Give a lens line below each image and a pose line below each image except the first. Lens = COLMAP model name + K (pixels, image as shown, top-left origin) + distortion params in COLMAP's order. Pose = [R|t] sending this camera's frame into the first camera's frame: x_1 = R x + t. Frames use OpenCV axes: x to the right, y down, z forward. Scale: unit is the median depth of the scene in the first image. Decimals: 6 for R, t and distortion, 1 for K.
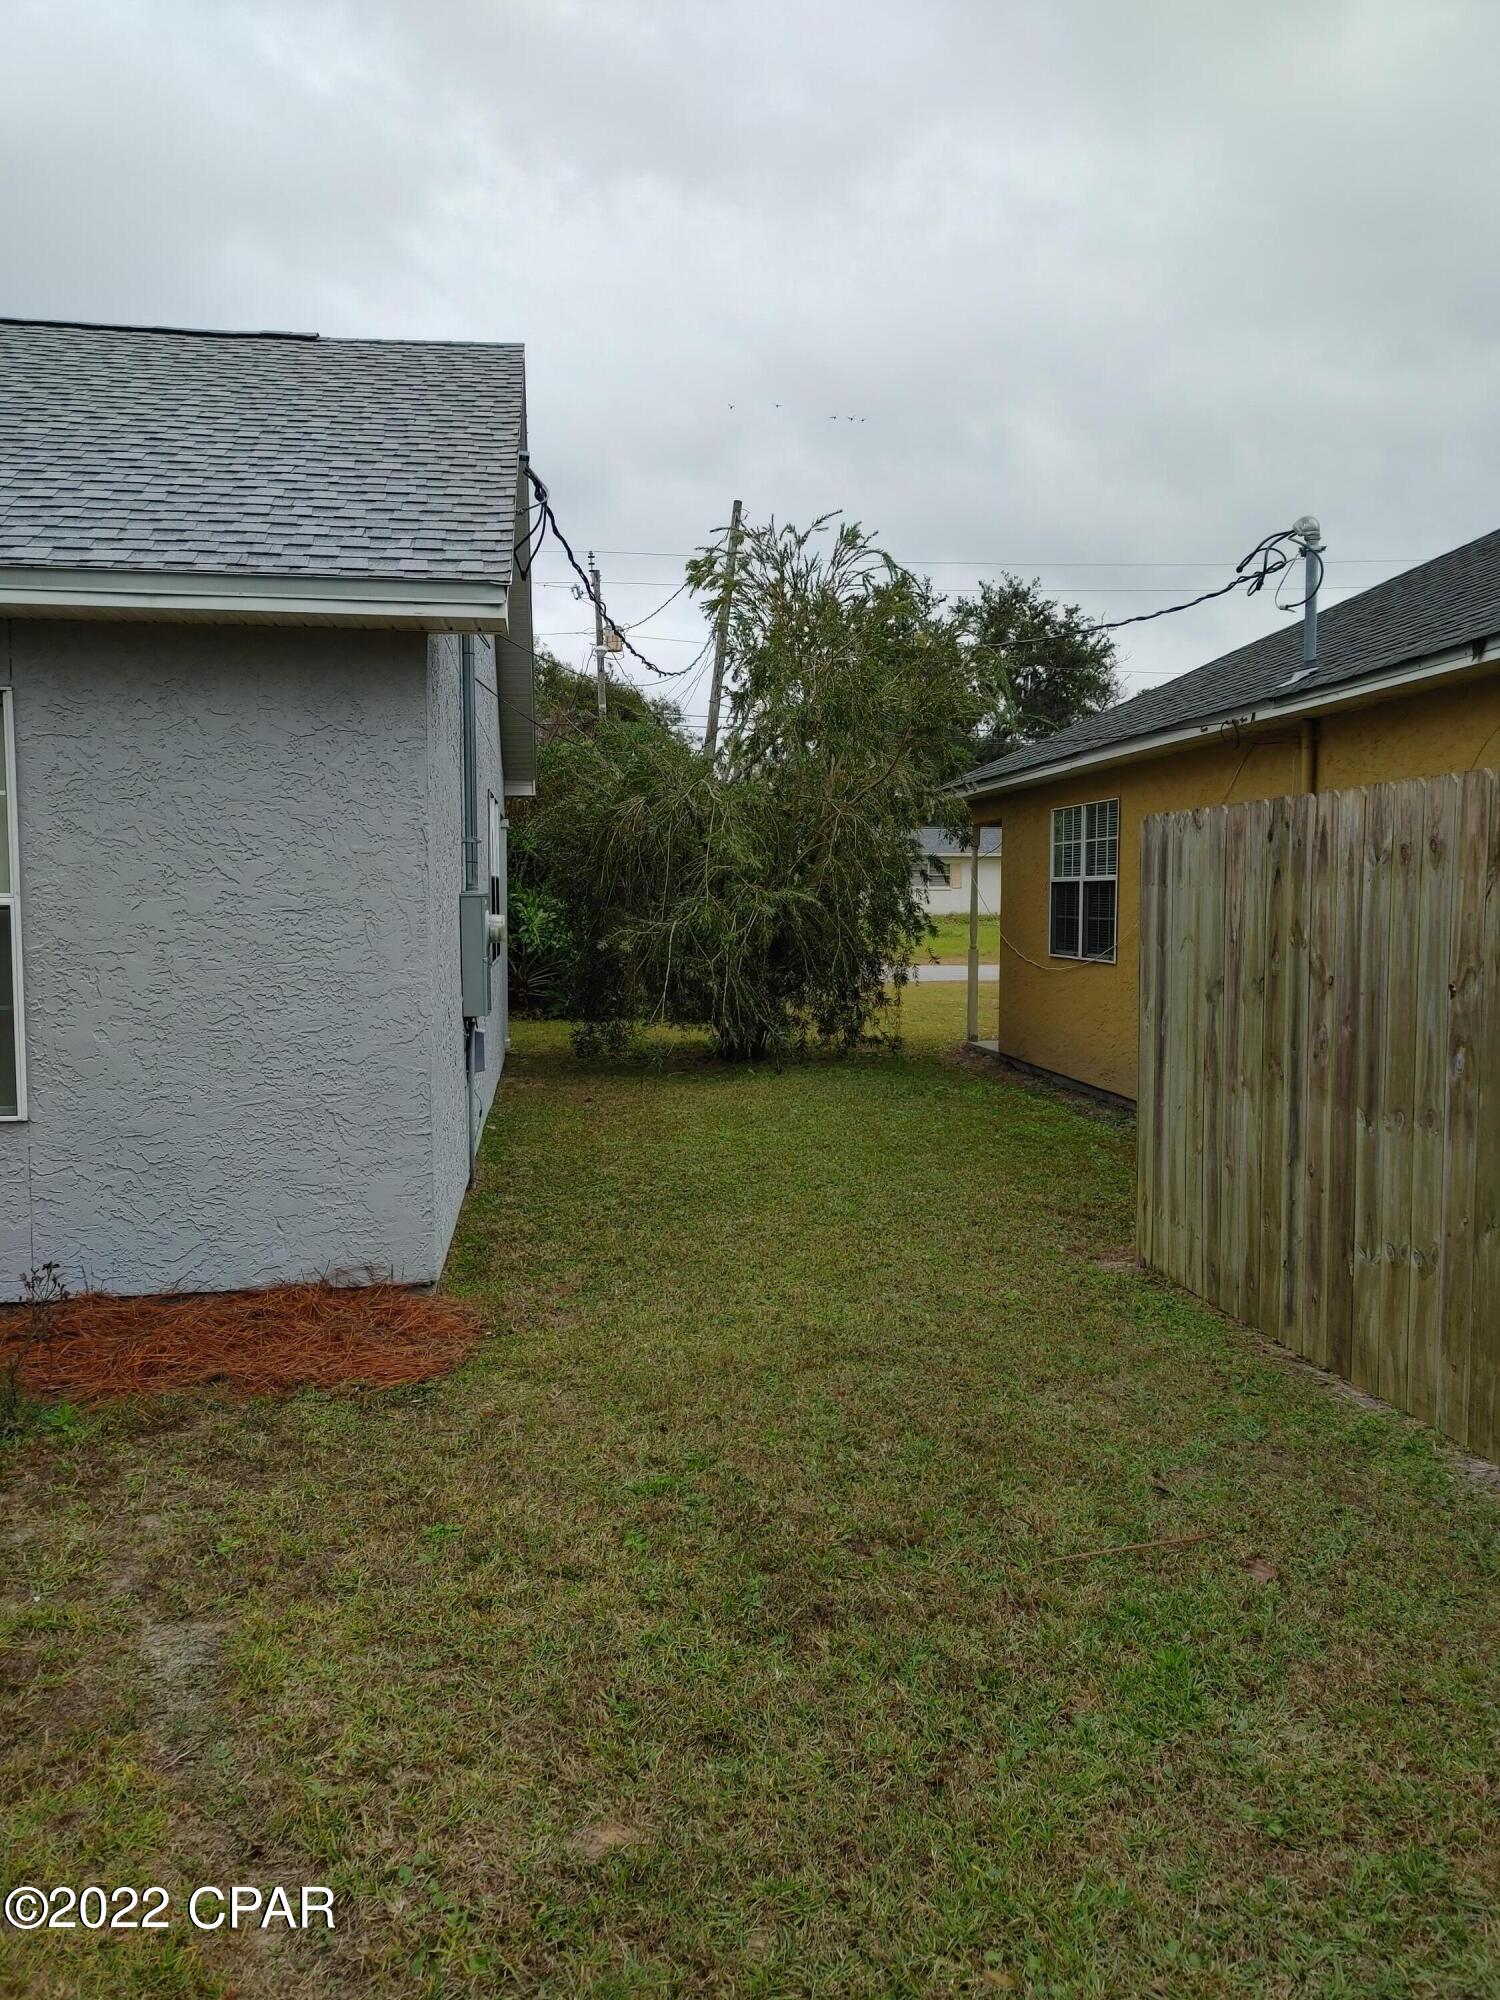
lens RADIAL K [[1531.5, 0, 747.9], [0, 1531.5, 1002.7], [0, 0, 1]] dist [0.028942, -0.008154]
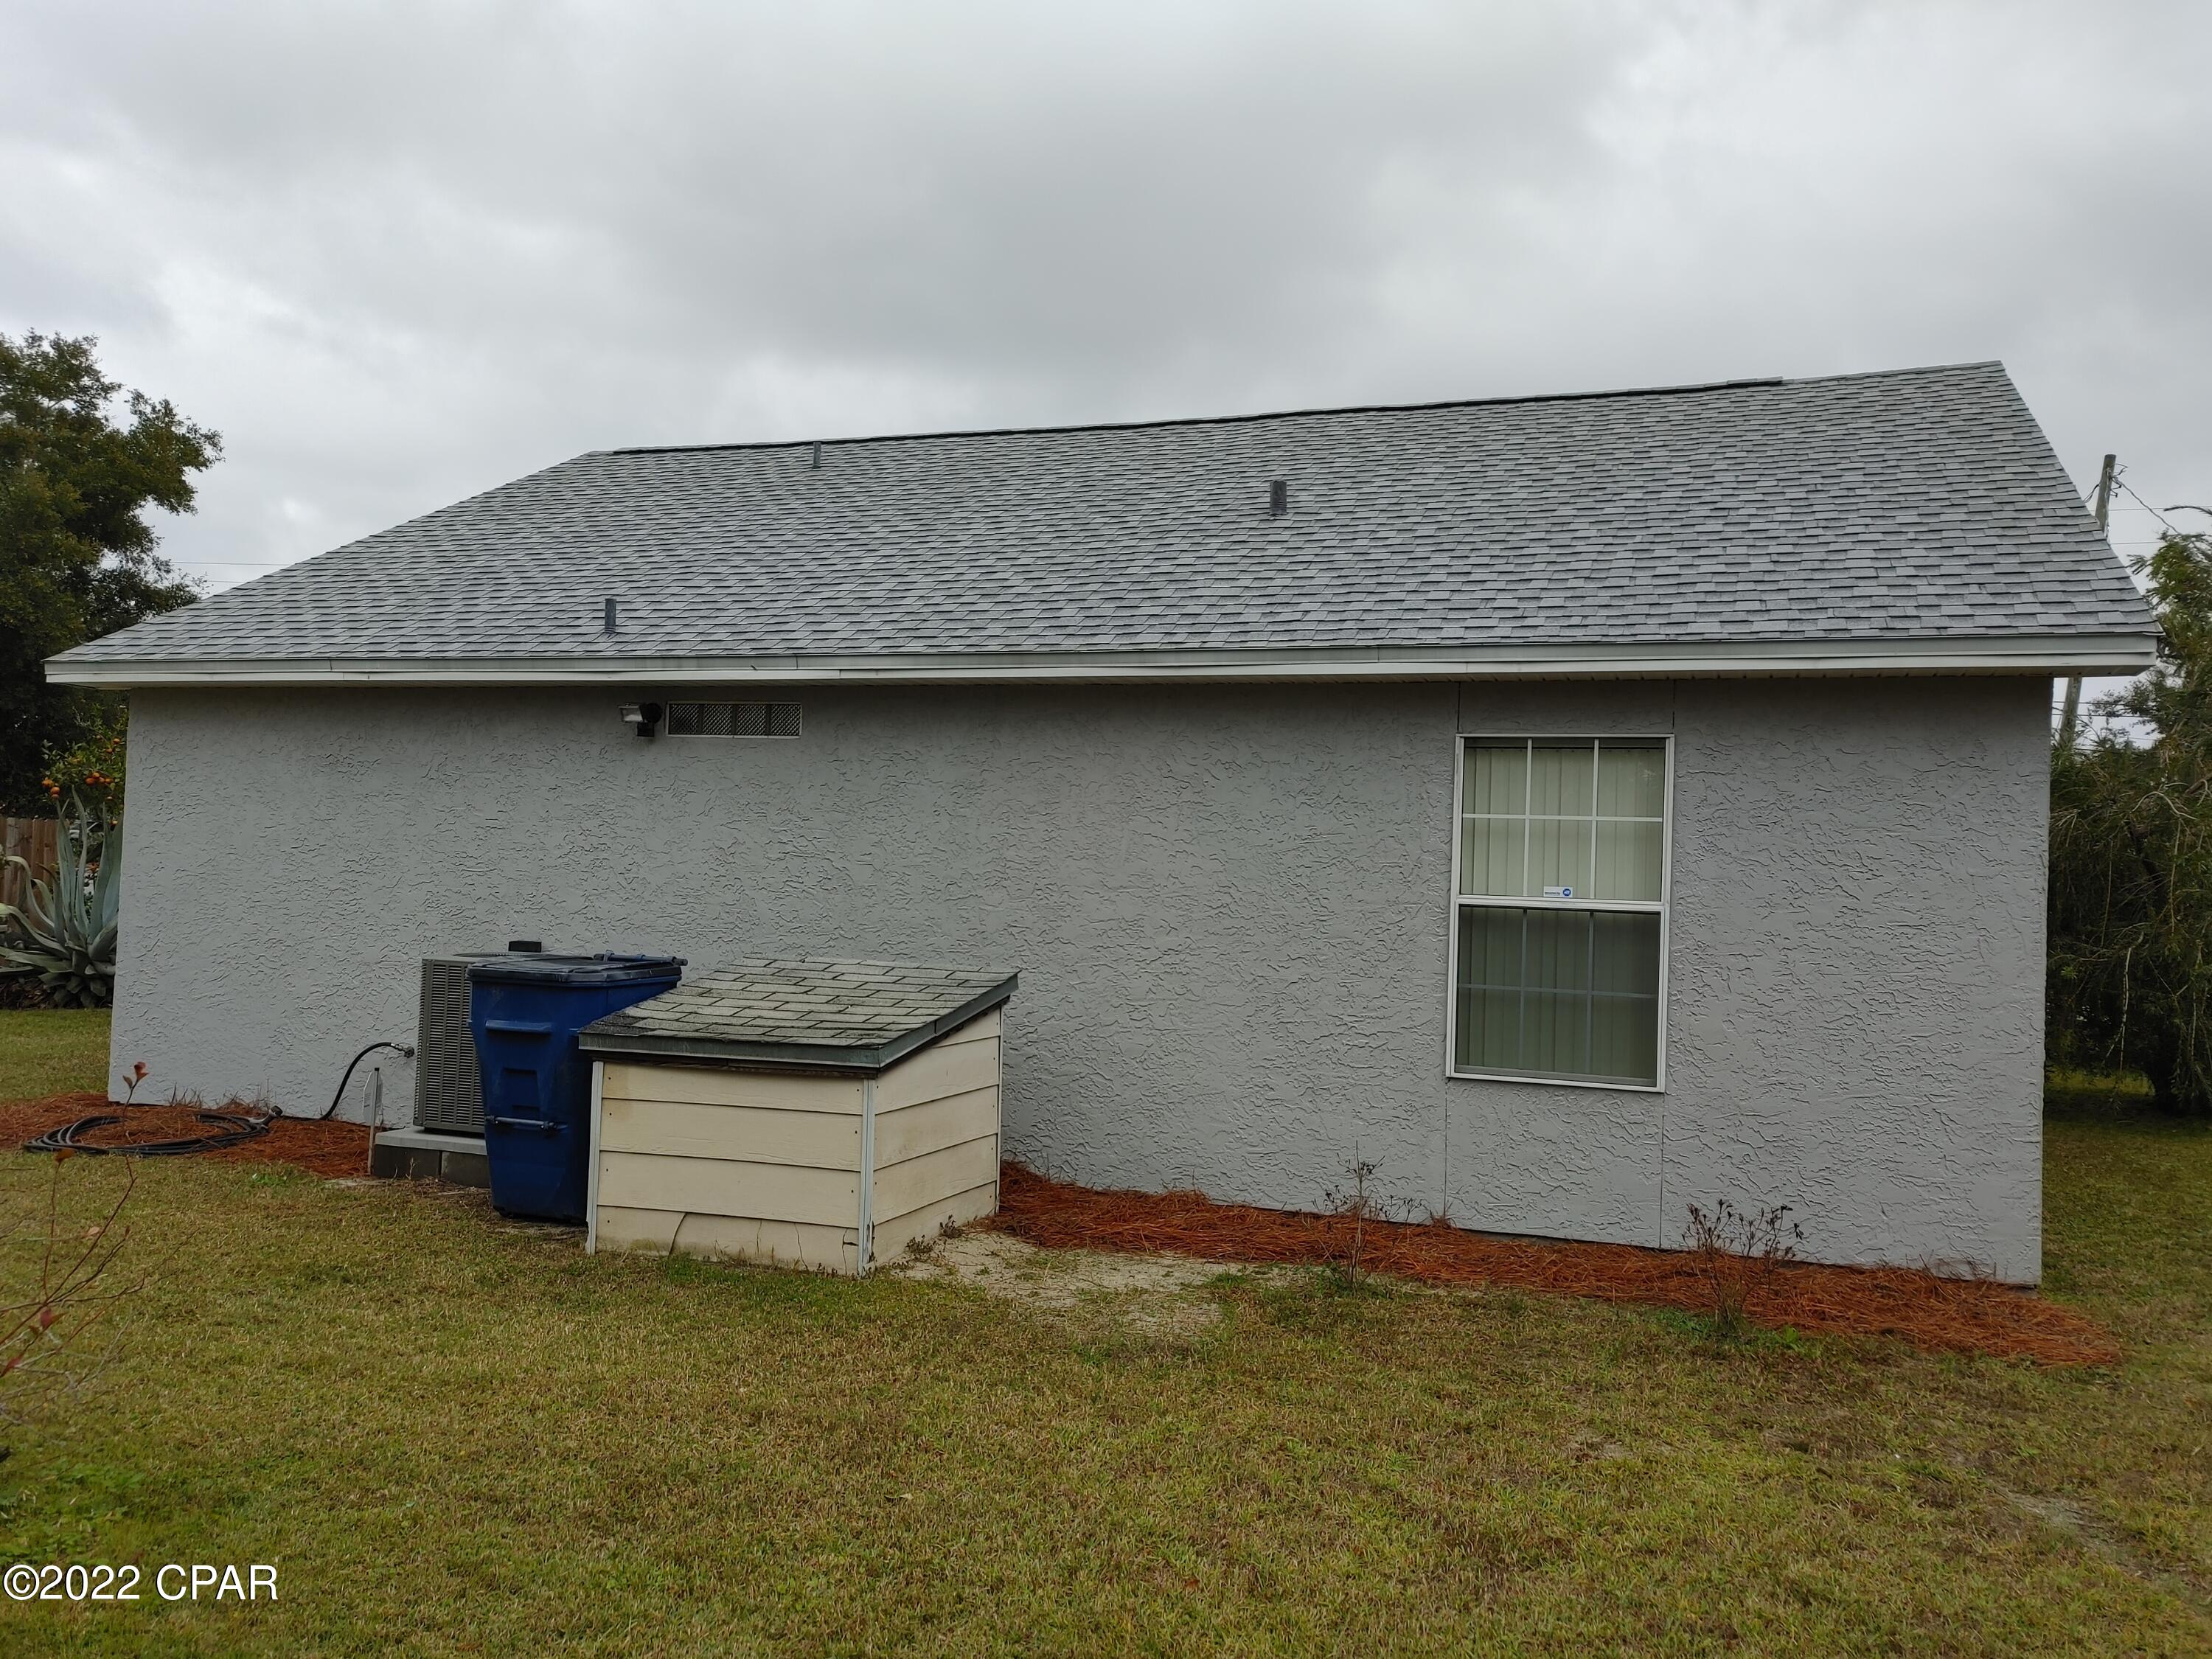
lens RADIAL K [[1693.9, 0, 1106.2], [0, 1693.9, 831.6], [0, 0, 1]] dist [0.028942, -0.008154]
pose [[0.877013, 0.016420, -0.480187, -0.215366], [-0.069034, 0.993352, -0.092116, 0.026542], [0.475482, 0.113936, 0.872316, -0.368713]]
